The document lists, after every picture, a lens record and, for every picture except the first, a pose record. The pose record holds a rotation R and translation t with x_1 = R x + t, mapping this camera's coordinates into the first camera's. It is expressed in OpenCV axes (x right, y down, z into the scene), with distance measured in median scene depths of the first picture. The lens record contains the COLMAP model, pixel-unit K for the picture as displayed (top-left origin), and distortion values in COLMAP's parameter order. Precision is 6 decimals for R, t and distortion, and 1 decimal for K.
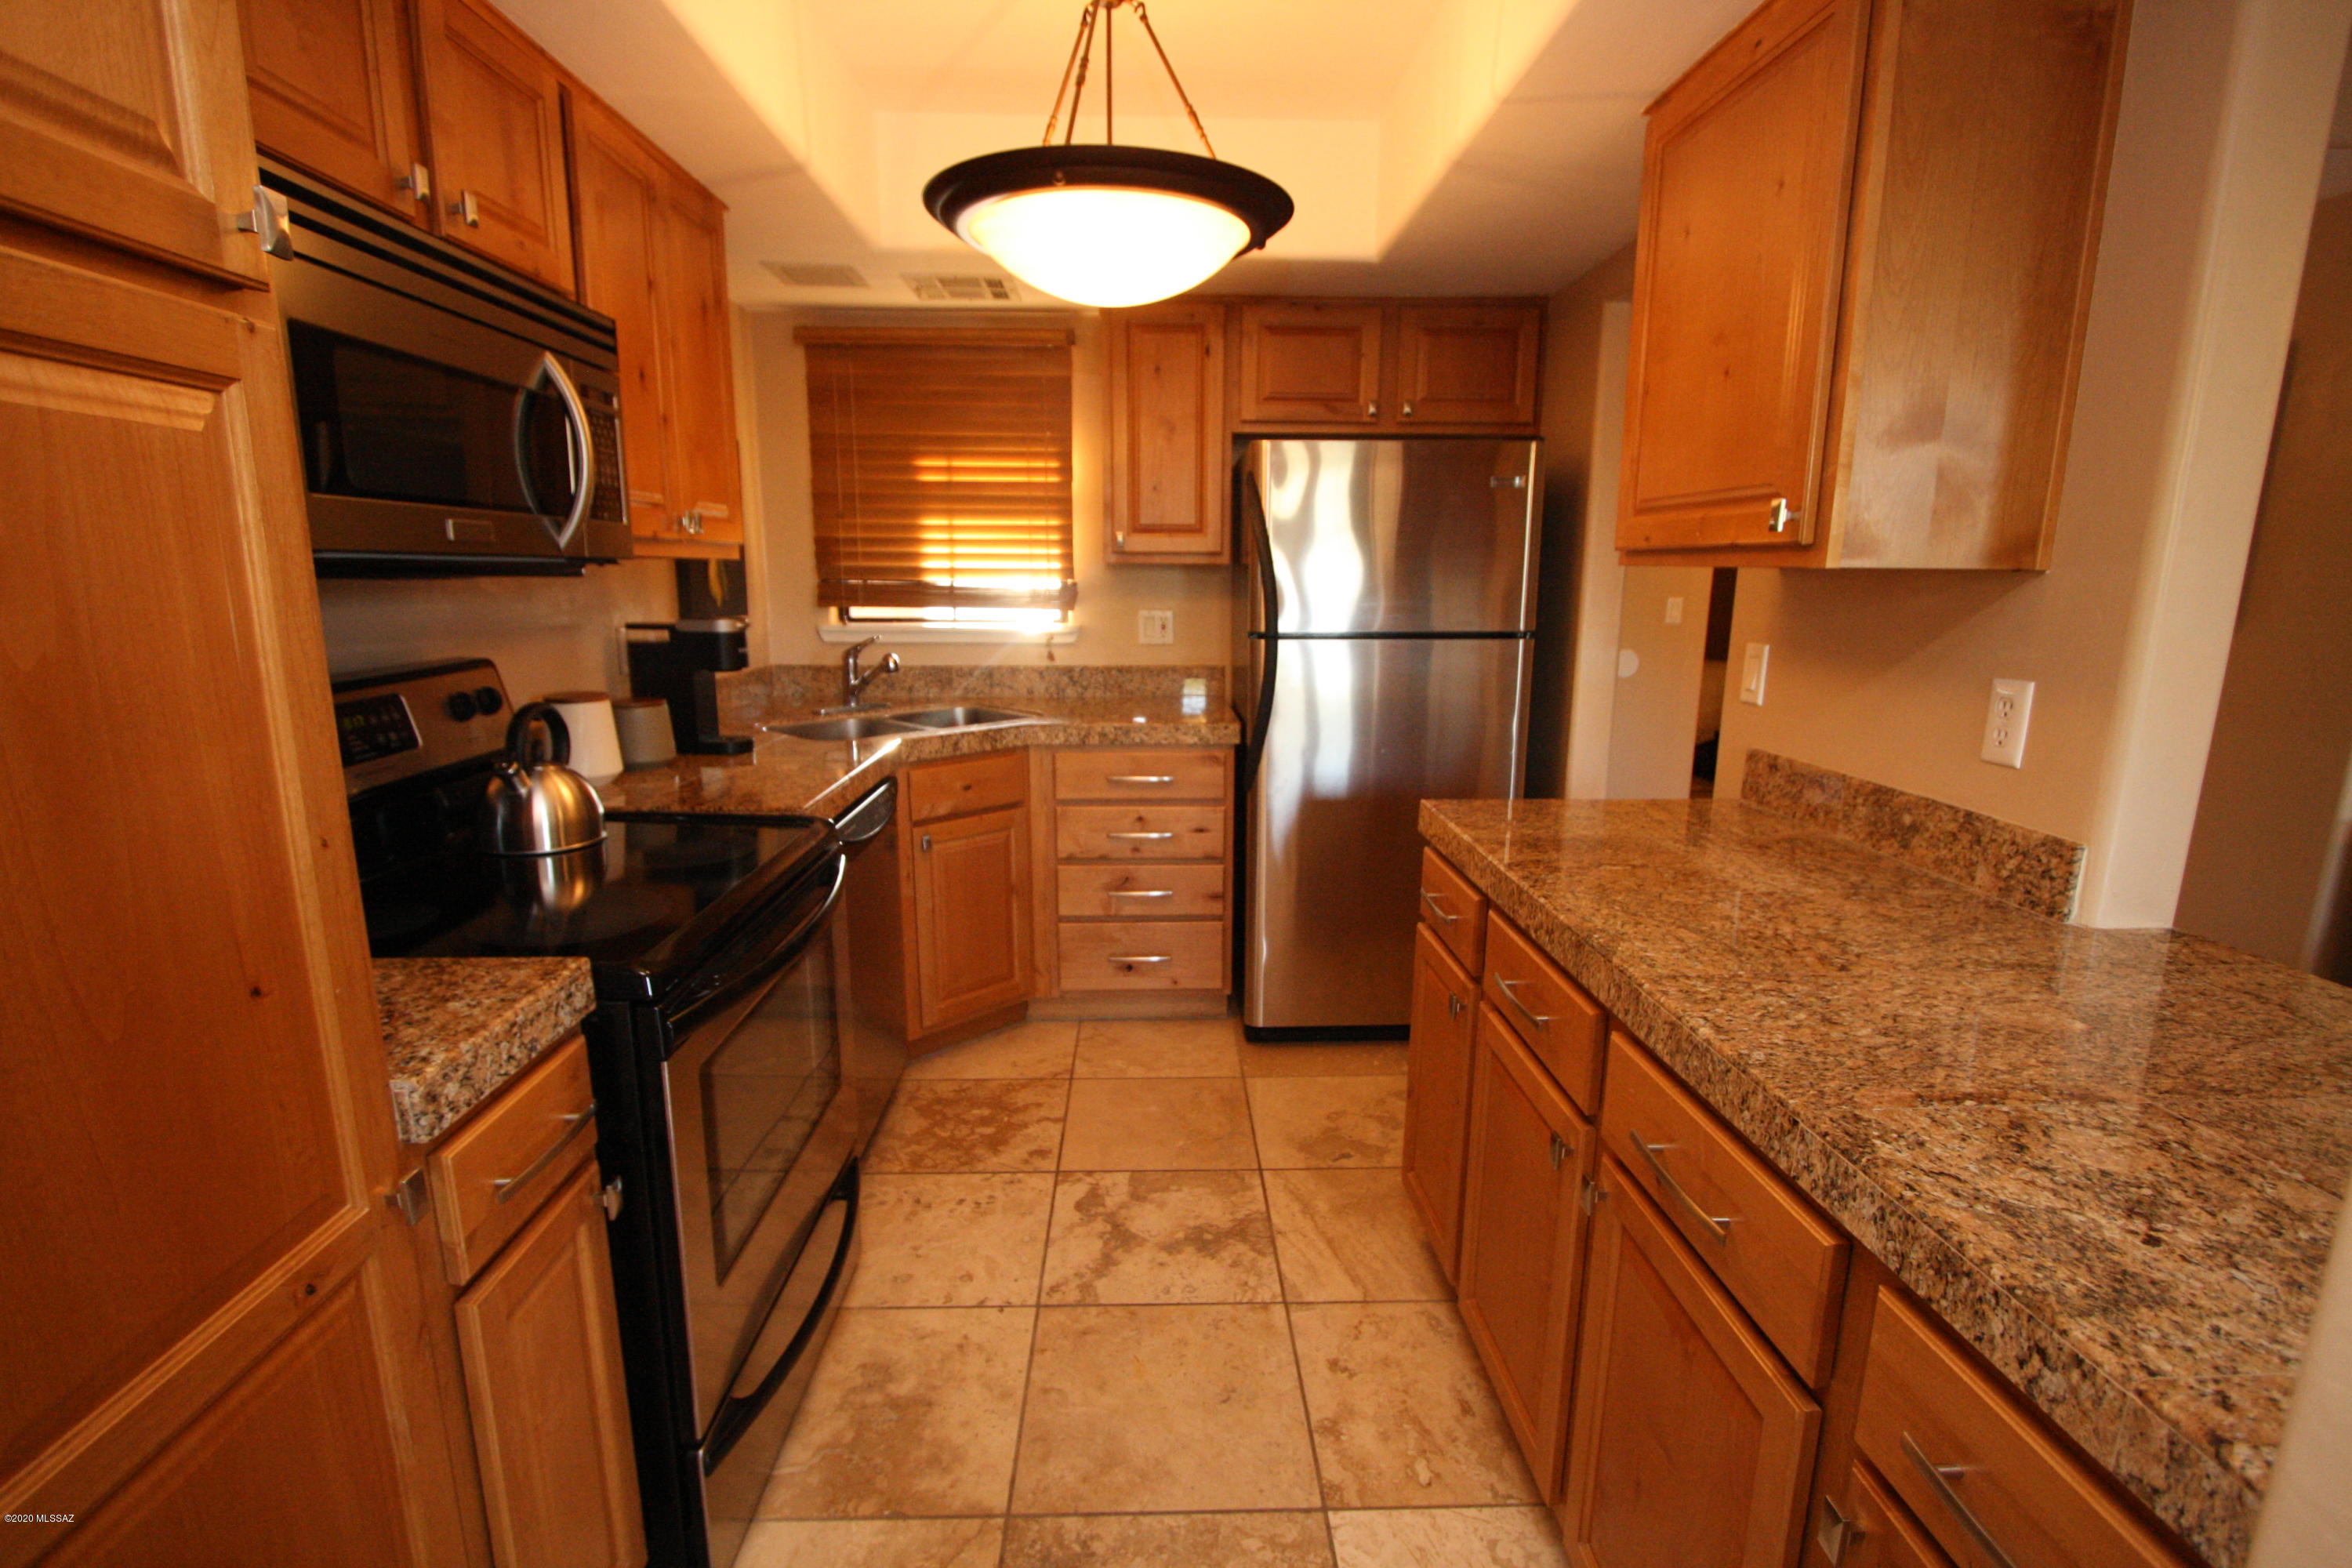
lens RADIAL K [[1096.5, 0, 1178.7], [0, 1096.5, 798.5], [0, 0, 1]] dist [-0.022063, 0.002471]
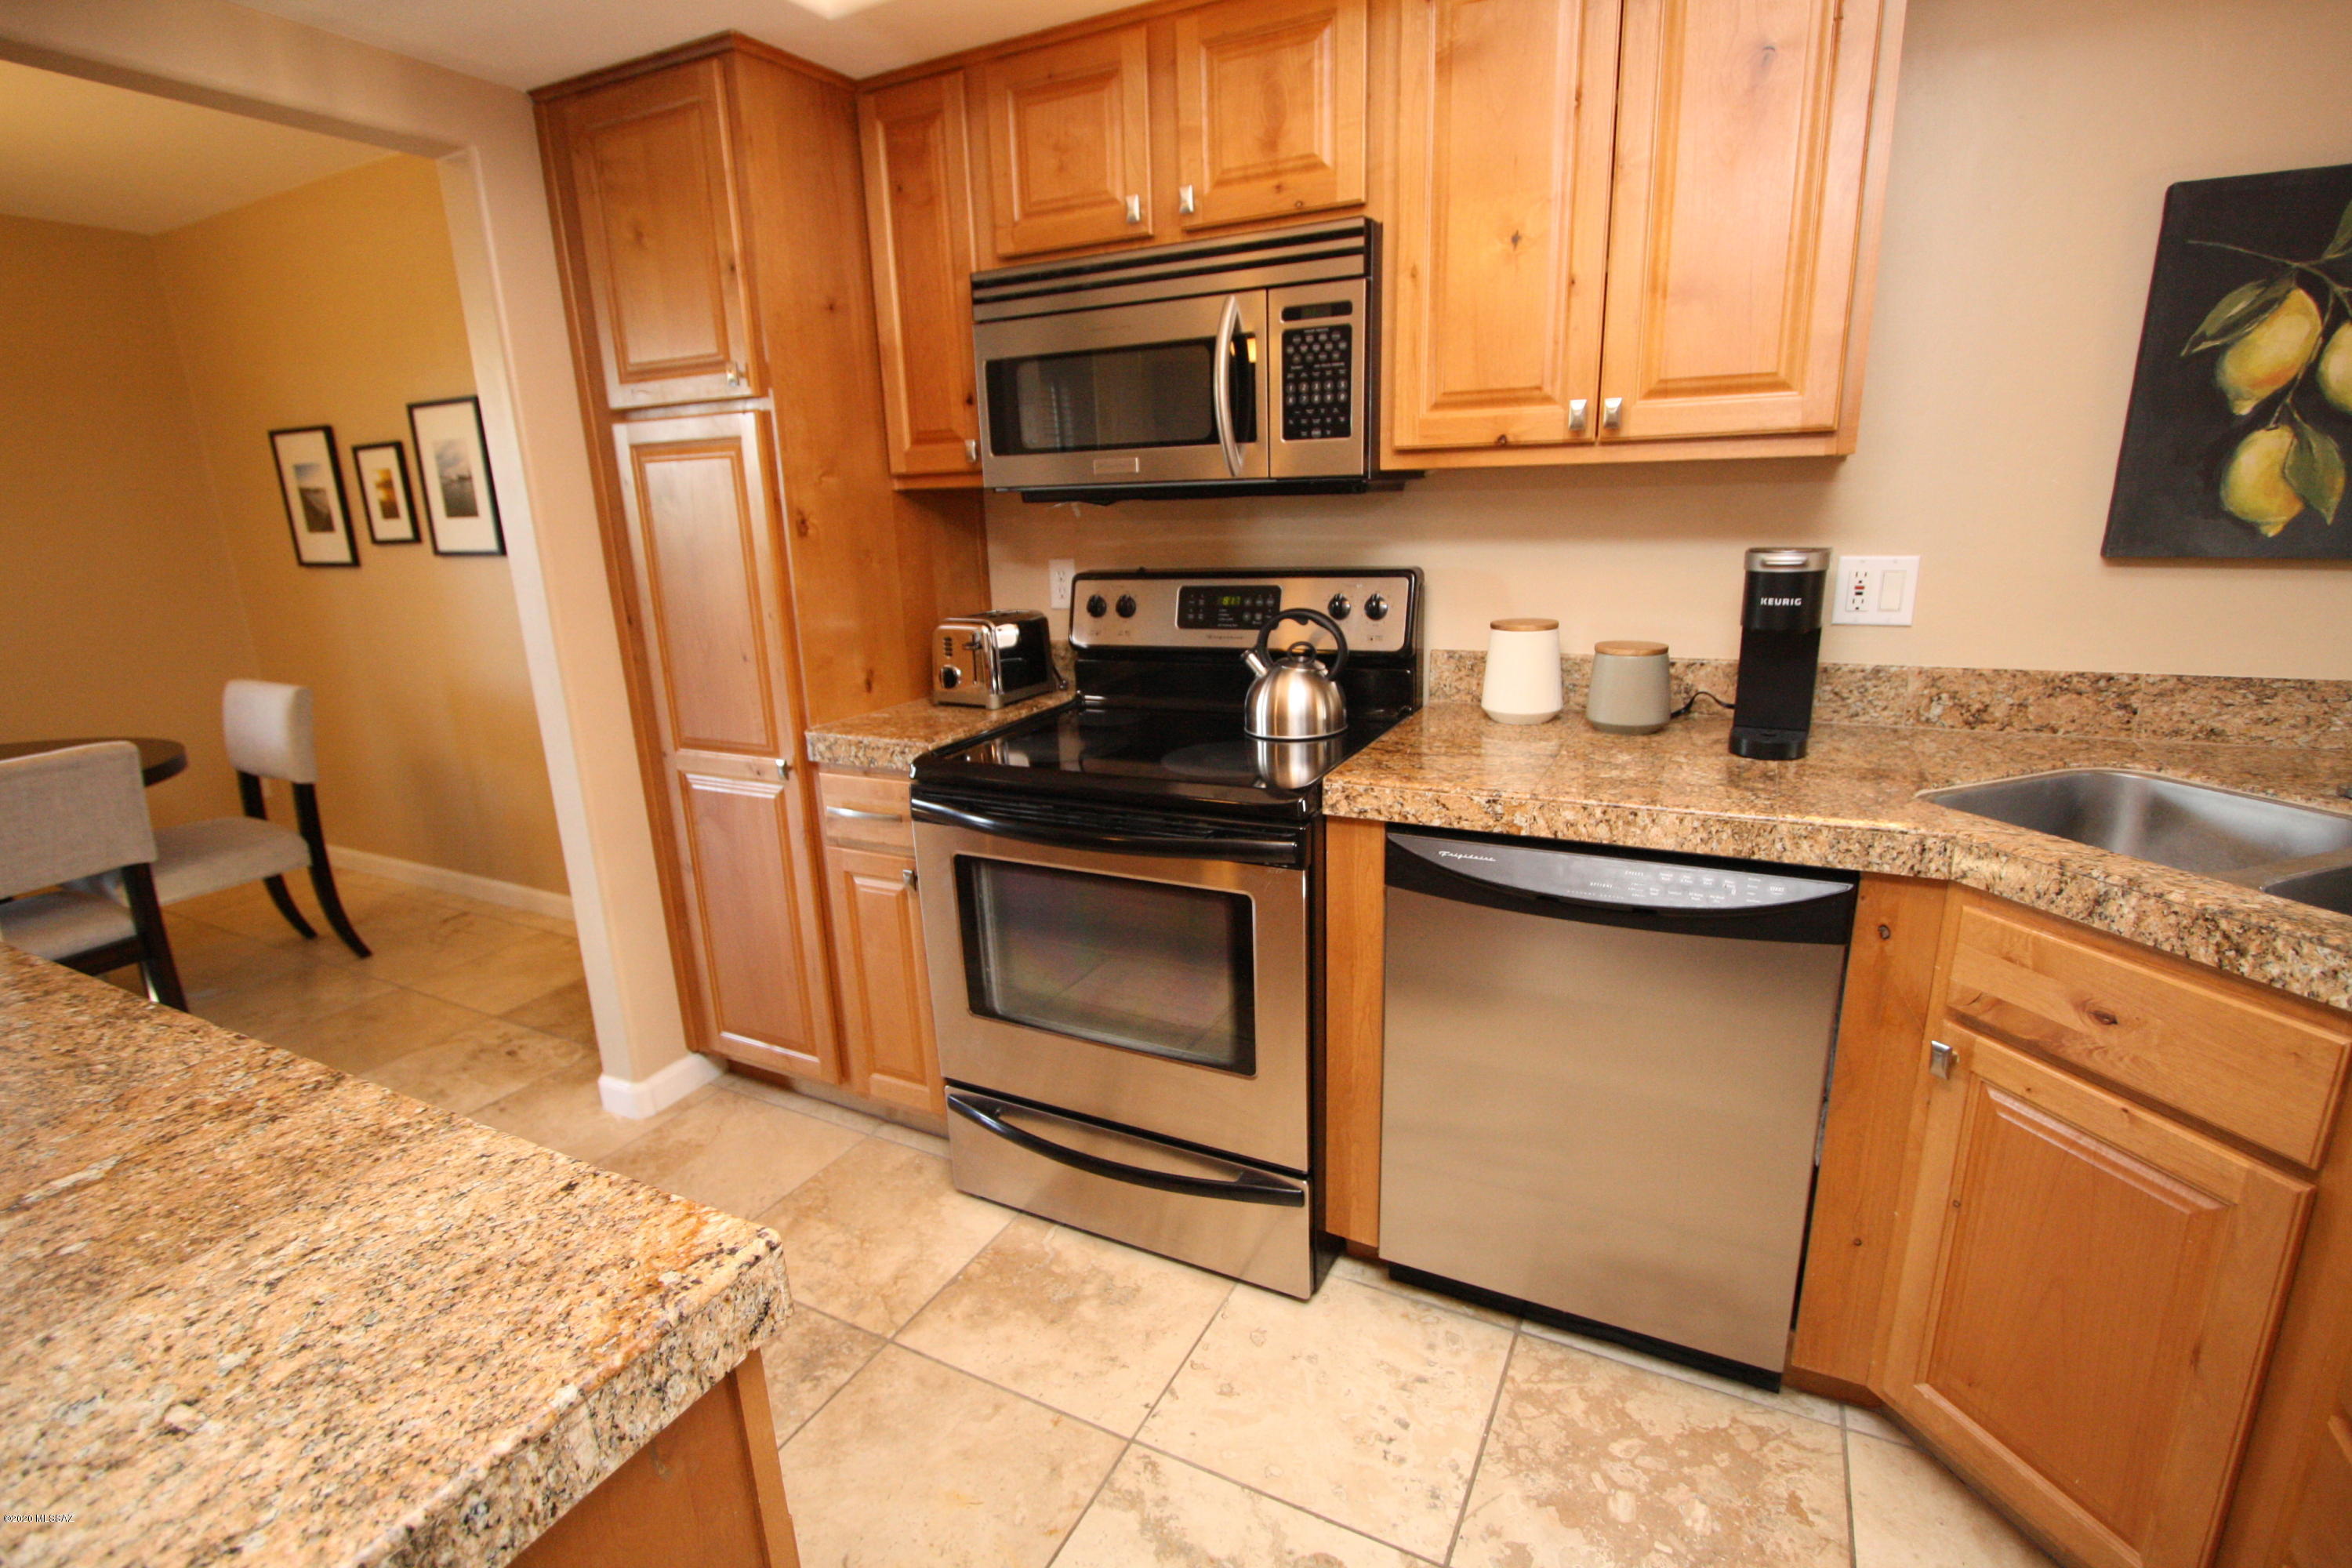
lens RADIAL K [[1096.5, 0, 1171.6], [0, 1096.5, 783.7], [0, 0, 1]] dist [-0.022063, 0.002471]
pose [[-0.489826, 0.232517, -0.840242, 0.335796], [-0.146368, 0.928167, 0.342174, -0.204984], [0.859446, 0.290590, -0.420607, 1.006694]]
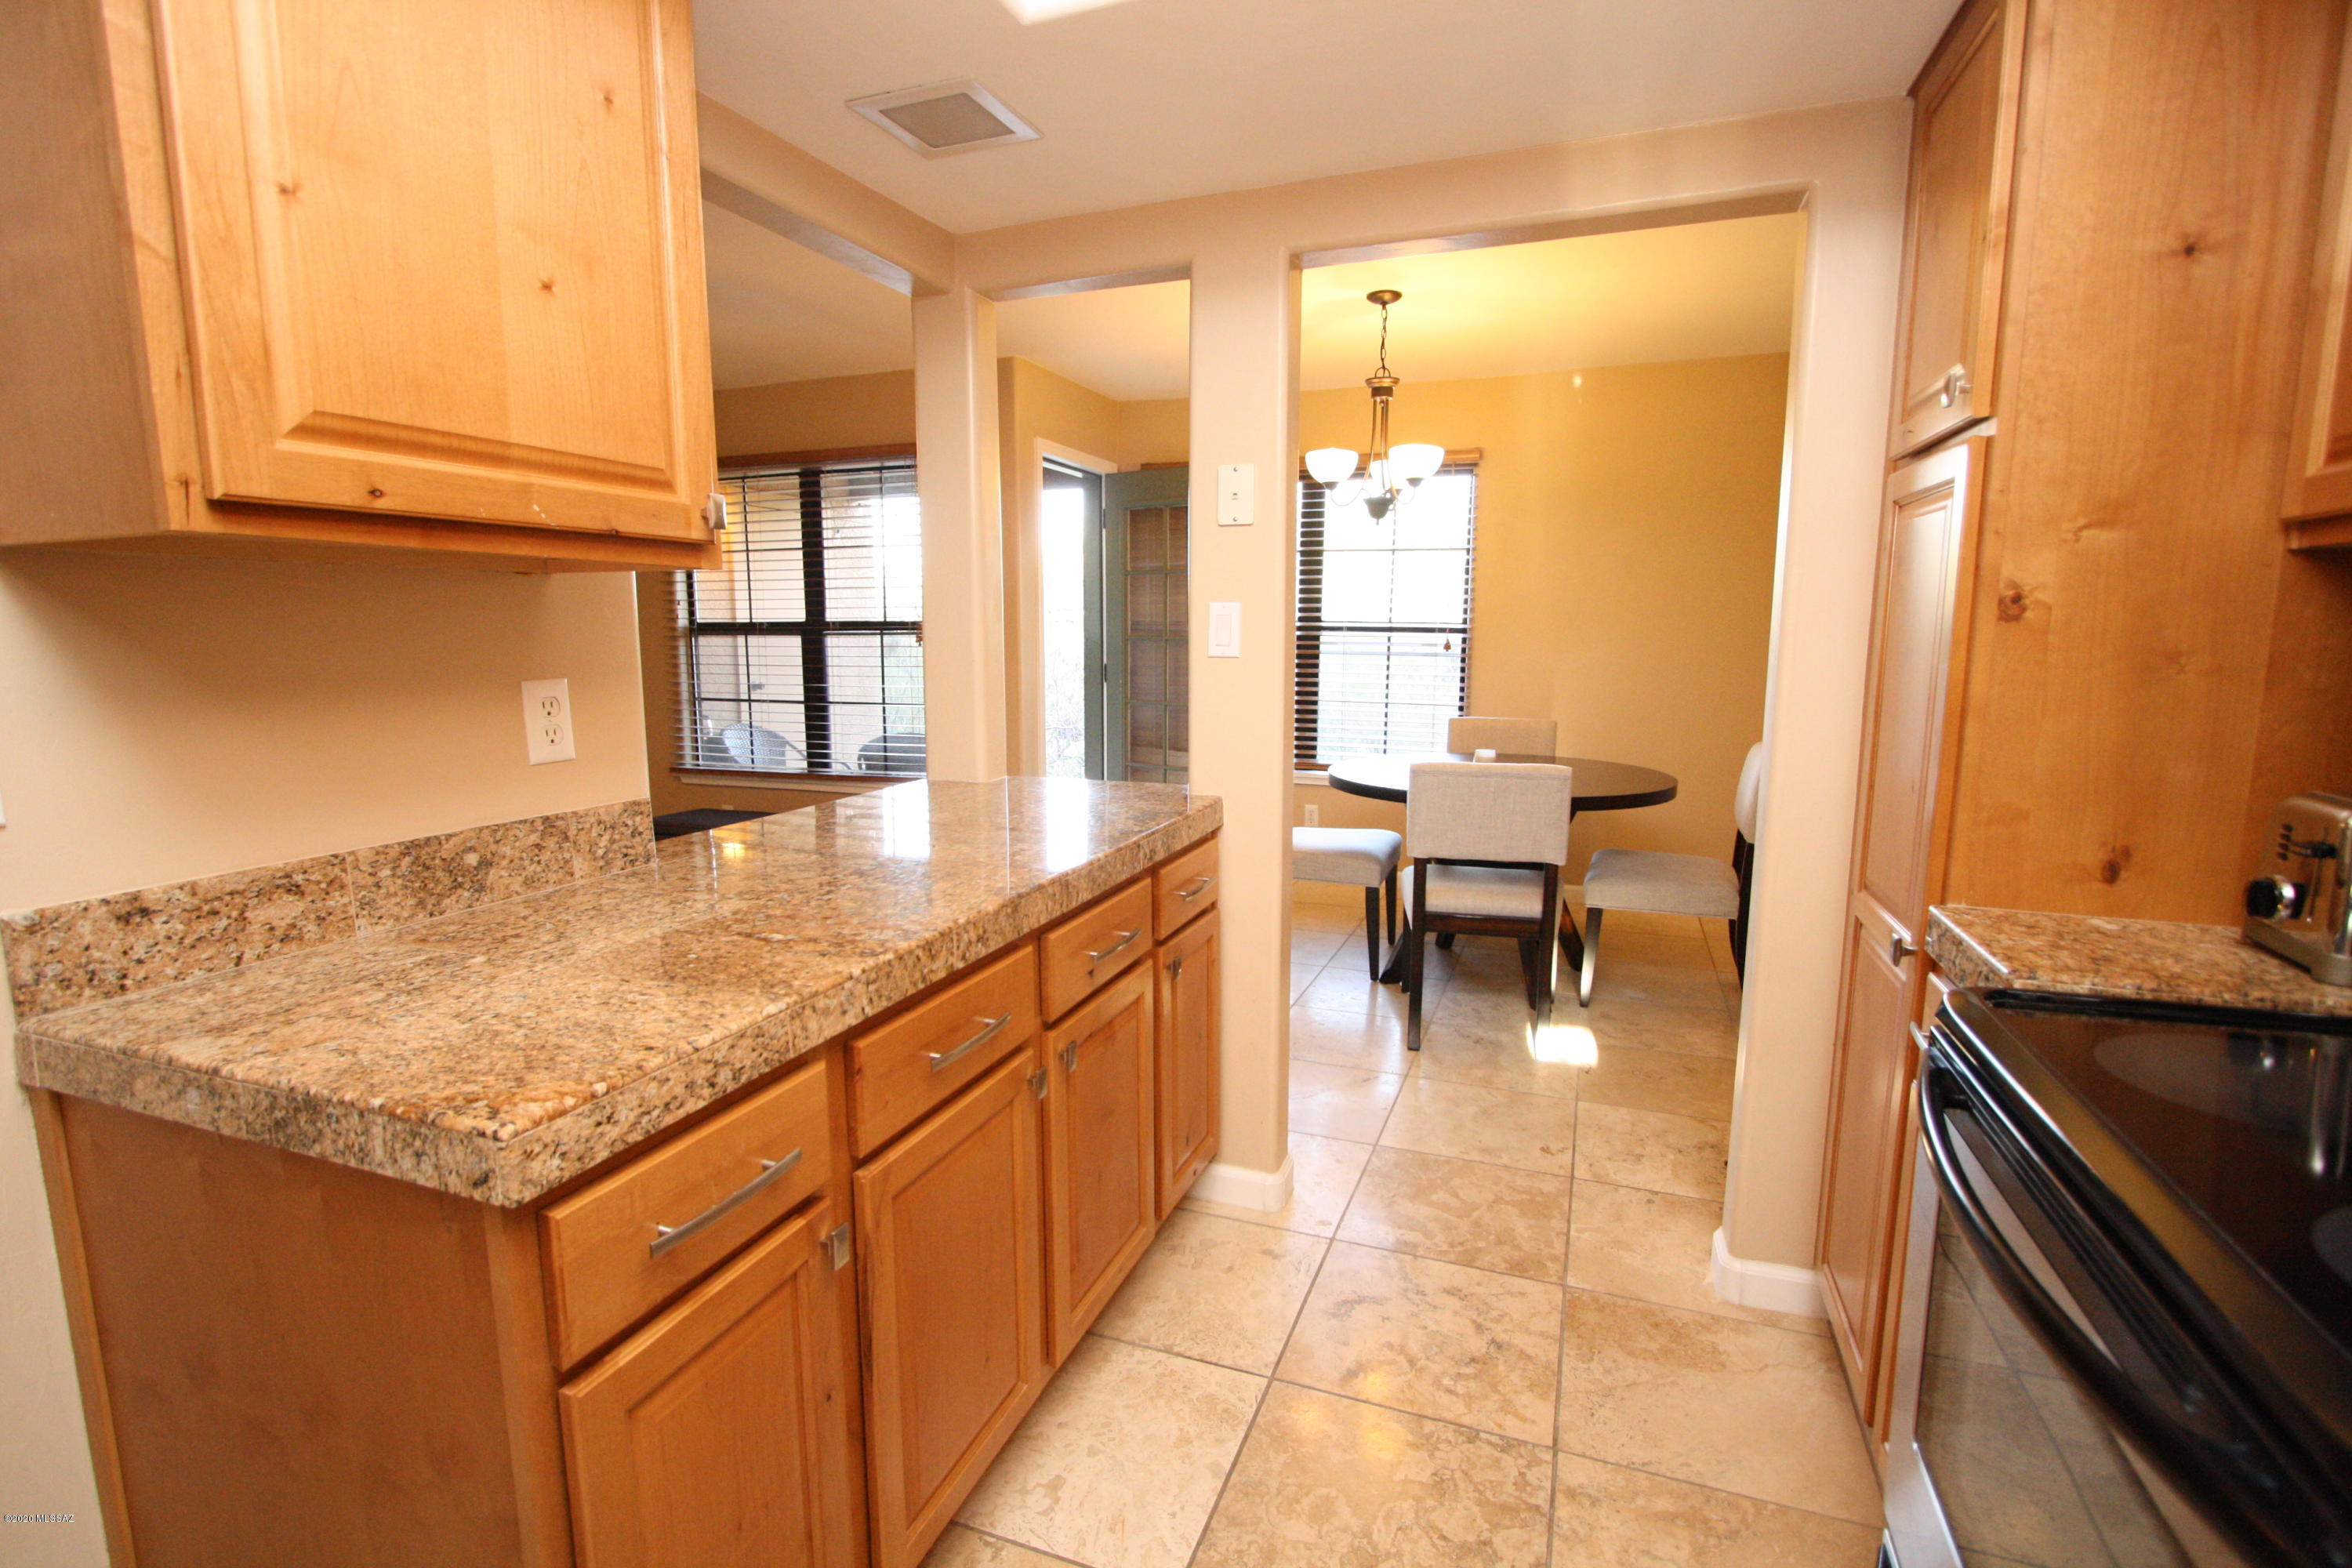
lens RADIAL K [[1096.5, 0, 1167.1], [0, 1096.5, 783.6], [0, 0, 1]] dist [-0.022063, 0.002471]
pose [[-0.920361, -0.059144, 0.386571, -0.111107], [0.076864, 0.941858, 0.327103, -0.185220], [-0.383441, 0.330766, -0.862303, 1.011619]]
